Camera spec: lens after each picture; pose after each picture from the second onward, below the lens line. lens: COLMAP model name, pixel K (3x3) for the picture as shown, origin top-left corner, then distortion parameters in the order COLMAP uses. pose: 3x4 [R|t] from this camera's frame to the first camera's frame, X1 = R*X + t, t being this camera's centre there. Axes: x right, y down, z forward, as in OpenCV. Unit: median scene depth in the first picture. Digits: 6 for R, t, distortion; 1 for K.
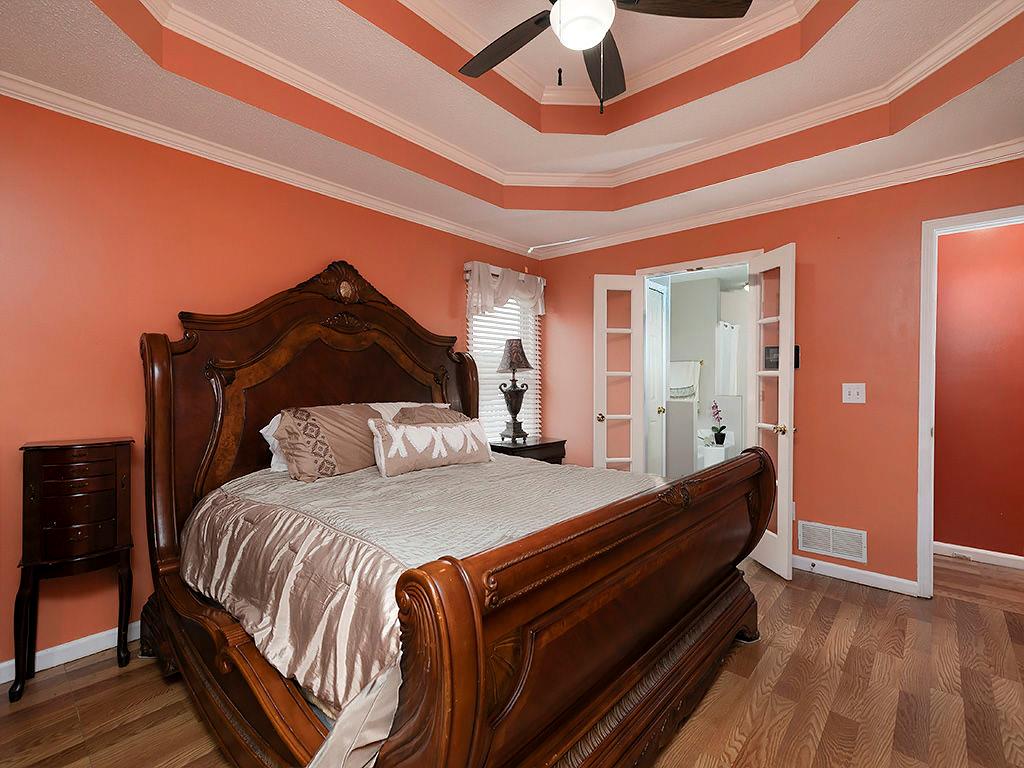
lens RADIAL K [[503.5, 0, 512.0], [0, 503.5, 384.0], [0, 0, 1]] dist [0.004253, 0.000259]
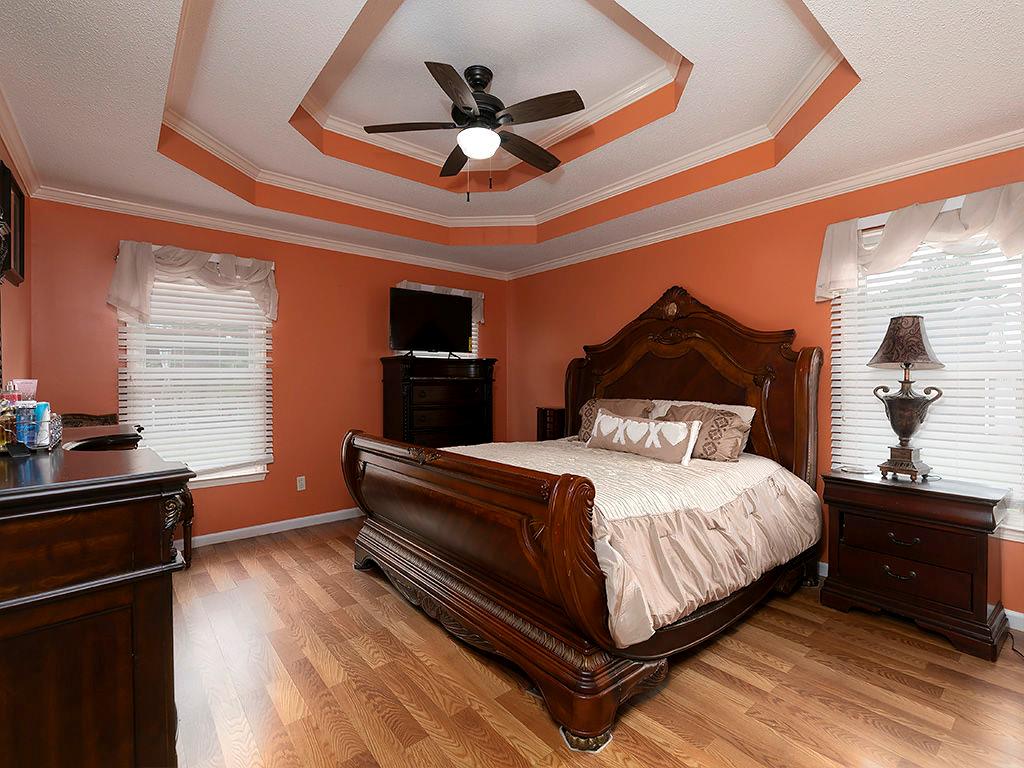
lens RADIAL K [[503.5, 0, 512.0], [0, 503.5, 384.0], [0, 0, 1]] dist [0.004253, 0.000259]
pose [[-0.211023, 0.008118, -0.977447, 0.882450], [-0.006918, 0.999928, 0.009798, -0.009334], [0.977457, 0.008829, -0.210951, 0.785967]]
